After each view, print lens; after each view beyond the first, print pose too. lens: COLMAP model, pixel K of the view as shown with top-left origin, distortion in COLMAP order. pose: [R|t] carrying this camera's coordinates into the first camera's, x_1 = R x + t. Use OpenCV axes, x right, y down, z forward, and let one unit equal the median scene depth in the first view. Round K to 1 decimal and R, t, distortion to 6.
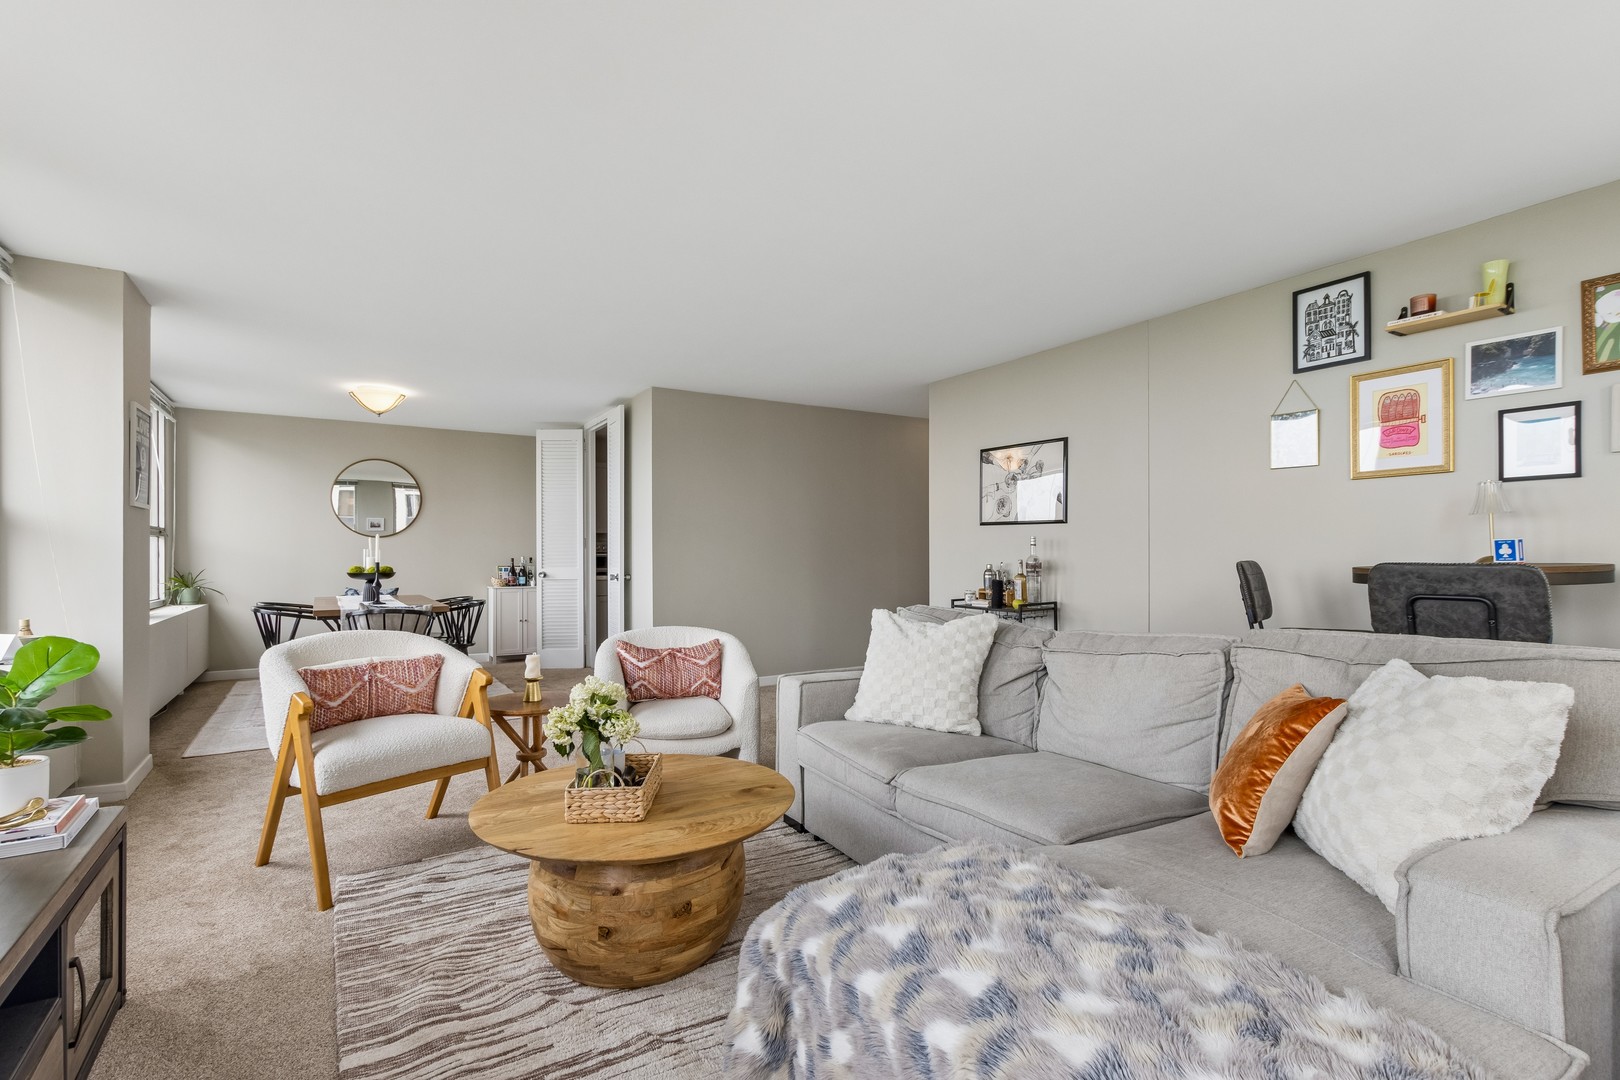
lens RADIAL K [[740.1, 0, 819.2], [0, 740.1, 549.2], [0, 0, 1]] dist [-0.002531, 0.000380]
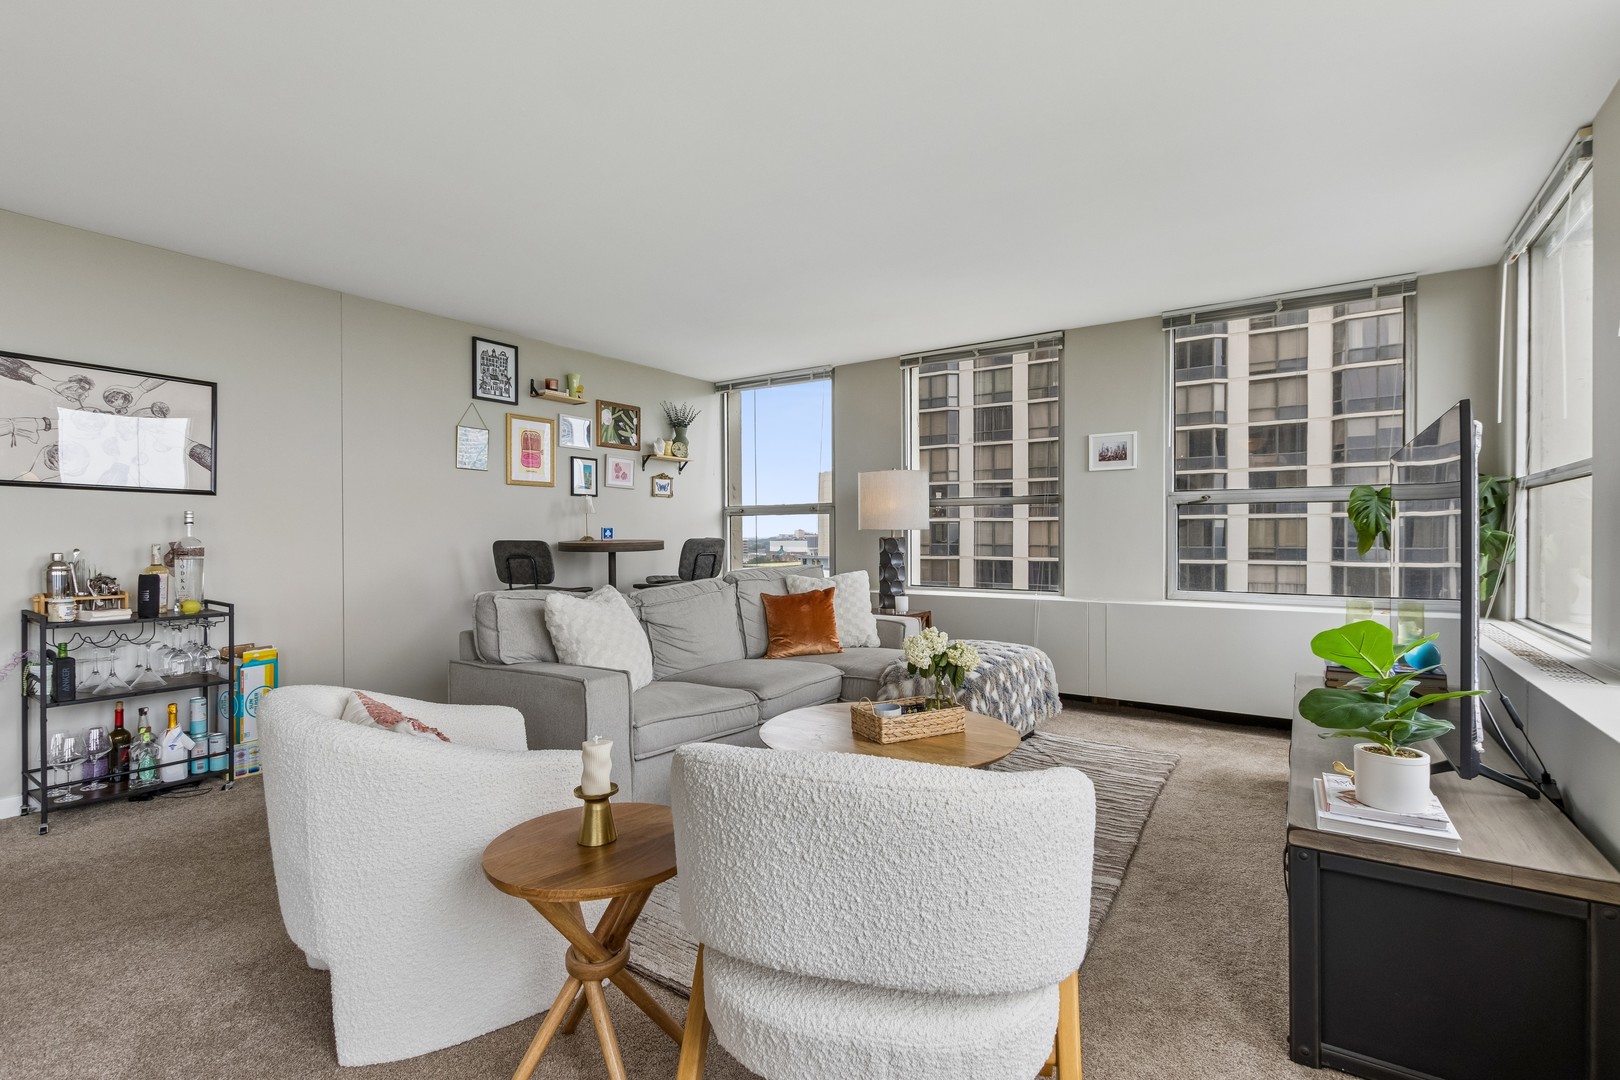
lens RADIAL K [[740.1, 0, 811.7], [0, 740.1, 539.1], [0, 0, 1]] dist [-0.002531, 0.000380]
pose [[-0.382618, 0.001389, 0.923905, -0.847955], [-0.001814, 0.999996, -0.002254, 0.015646], [-0.923905, -0.002538, -0.382614, 0.999843]]
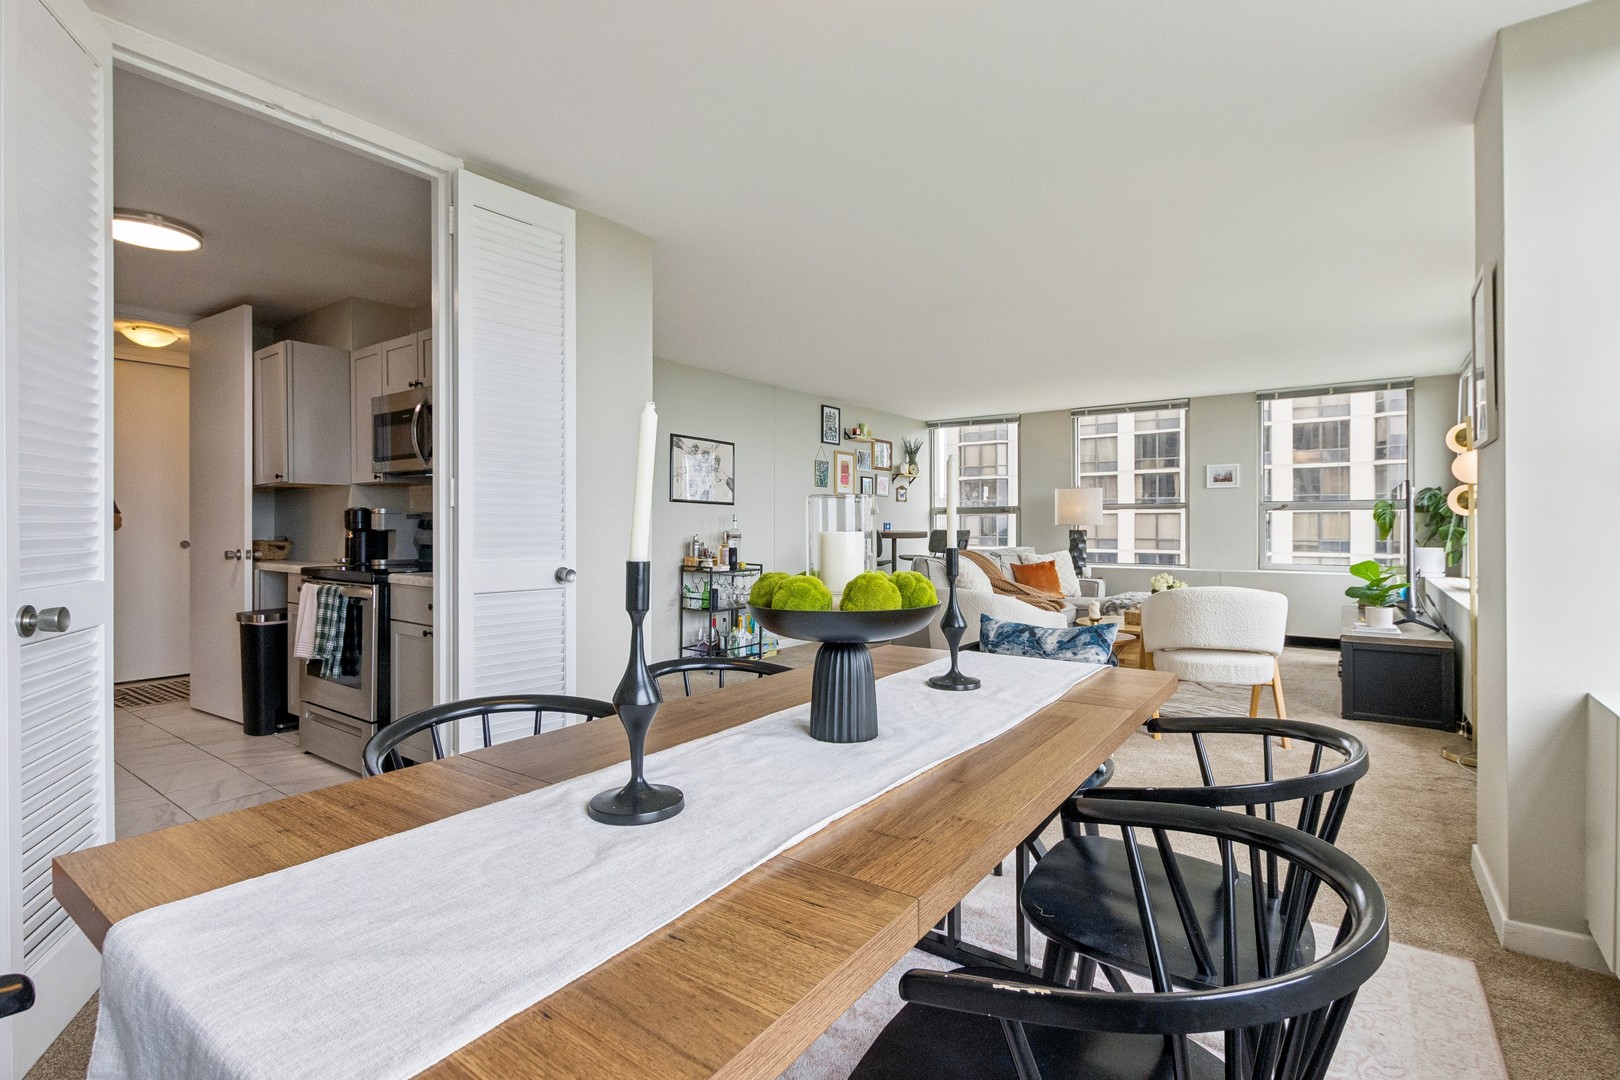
lens RADIAL K [[740.1, 0, 819.2], [0, 740.1, 526.4], [0, 0, 1]] dist [-0.002531, 0.000380]
pose [[-0.352745, 0.004560, 0.935708, -1.421524], [-0.006780, 0.999949, -0.007428, 0.020002], [-0.935695, -0.008964, -0.352696, 1.855638]]
